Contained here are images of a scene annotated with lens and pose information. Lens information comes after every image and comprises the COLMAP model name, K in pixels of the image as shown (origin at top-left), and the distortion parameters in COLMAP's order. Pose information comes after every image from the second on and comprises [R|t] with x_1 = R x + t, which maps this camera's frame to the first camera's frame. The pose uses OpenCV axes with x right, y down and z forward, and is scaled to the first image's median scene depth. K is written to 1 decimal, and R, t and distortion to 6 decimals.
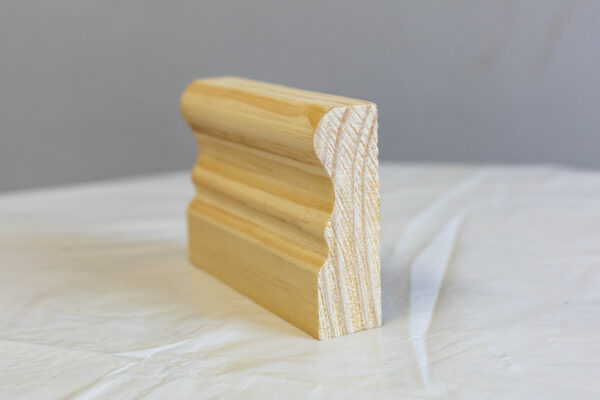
lens RADIAL K [[1024.3, 0, 301.0], [0, 1024.3, 199.2], [0, 0, 1]] dist [-0.014619, 0.000000]
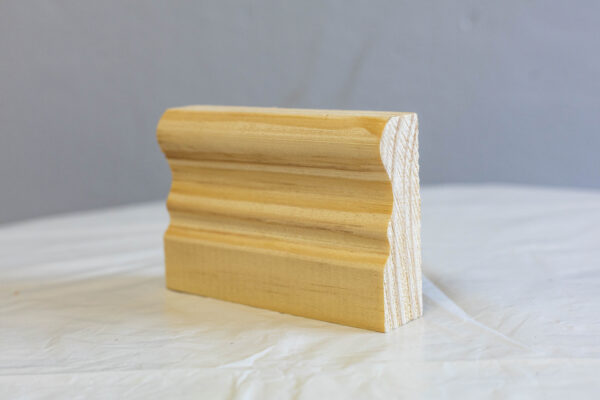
lens RADIAL K [[1024.7, 0, 299.8], [0, 1024.7, 201.3], [0, 0, 1]] dist [-0.008096, 0.000000]
pose [[0.923818, -0.067543, 0.376828, -0.454308], [0.088778, 0.995278, -0.039251, 0.033240], [-0.372397, 0.069715, 0.925451, 0.020840]]
